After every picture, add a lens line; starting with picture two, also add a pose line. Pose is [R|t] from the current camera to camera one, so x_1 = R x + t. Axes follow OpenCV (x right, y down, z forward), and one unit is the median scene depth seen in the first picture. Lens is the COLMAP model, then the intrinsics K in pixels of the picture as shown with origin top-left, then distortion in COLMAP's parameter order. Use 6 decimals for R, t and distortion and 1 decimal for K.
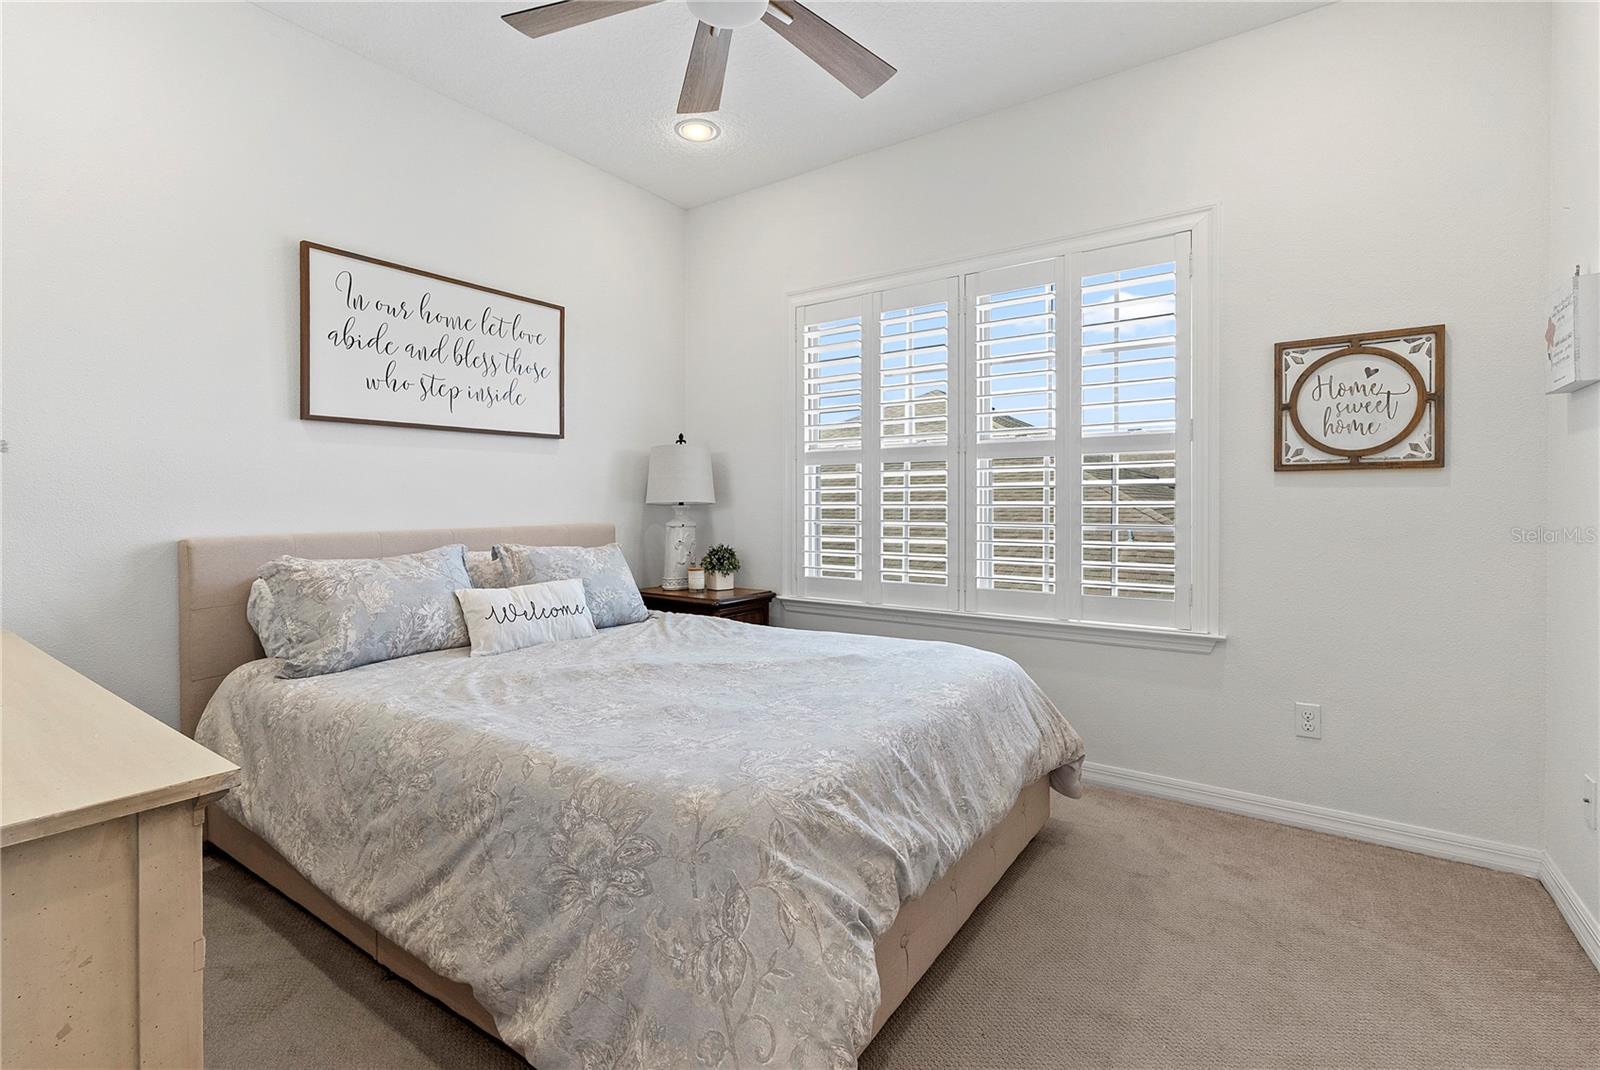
lens RADIAL K [[726.5, 0, 798.9], [0, 726.5, 506.7], [0, 0, 1]] dist [0.000302, 0.000081]
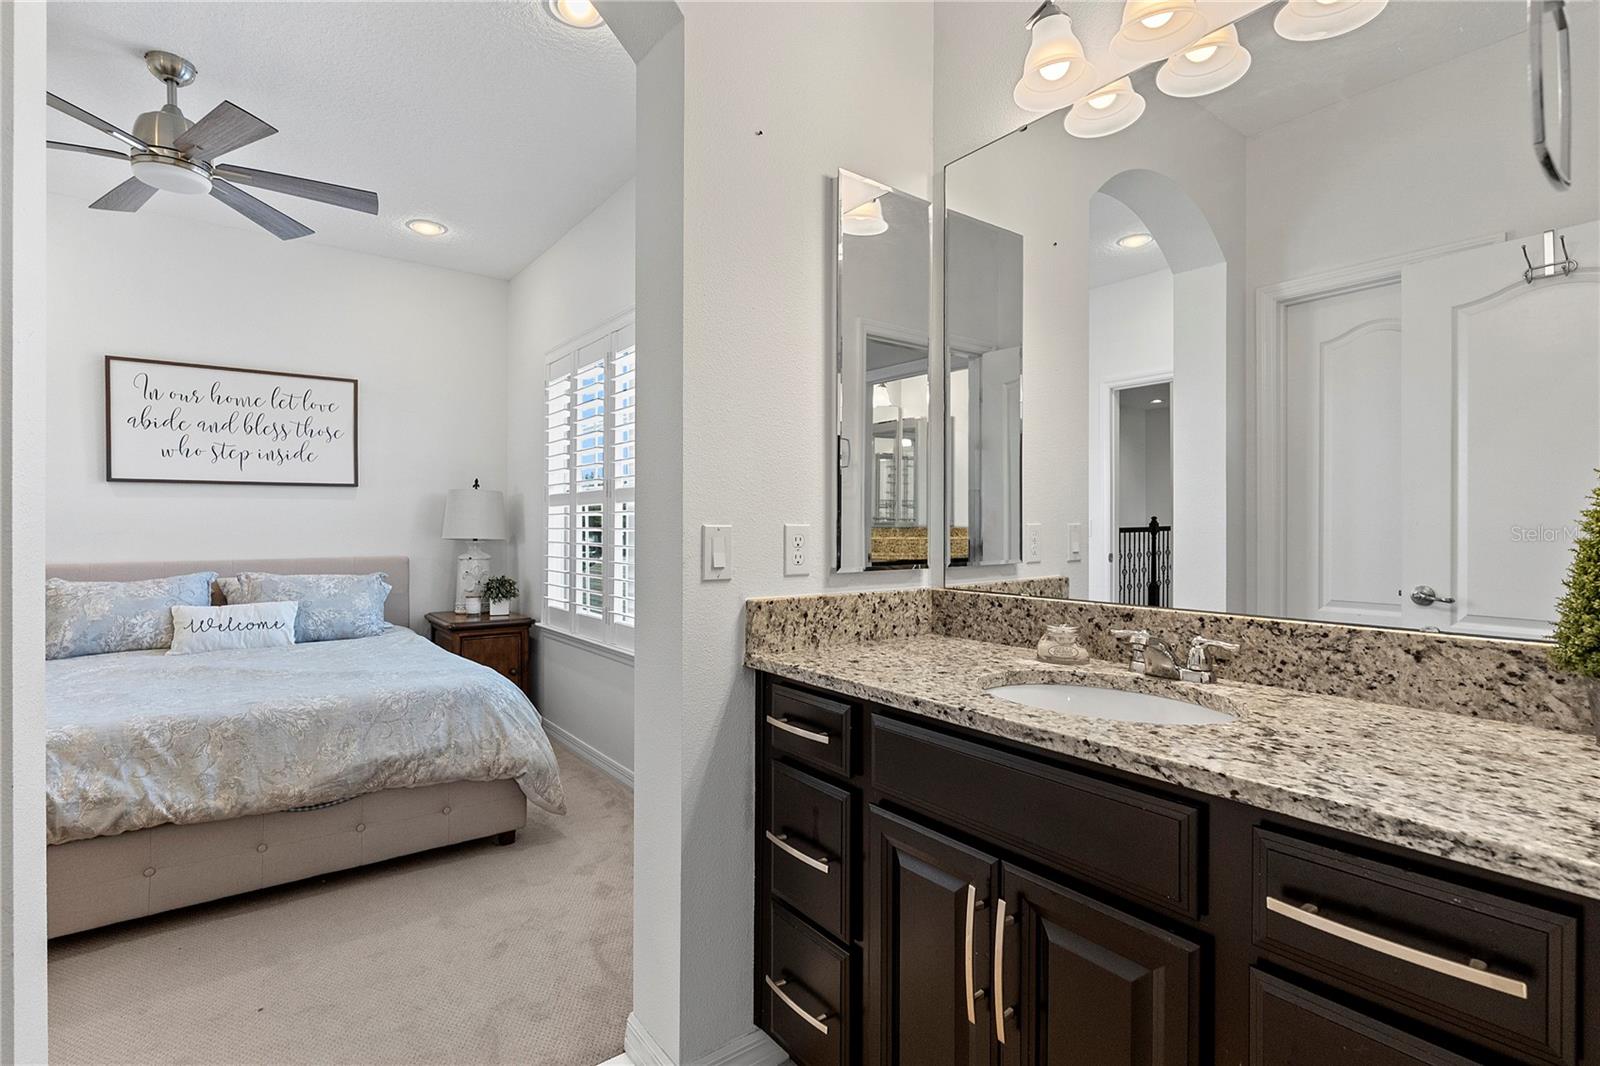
lens RADIAL K [[761.5, 0, 800.0], [0, 761.5, 533.0], [0, 0, 1]] dist [0.000510, 0.000103]
pose [[0.951857, 0.007899, -0.306441, 0.922492], [-0.006226, 0.999960, 0.006438, -0.033393], [0.306479, -0.004221, 0.951868, 0.002370]]
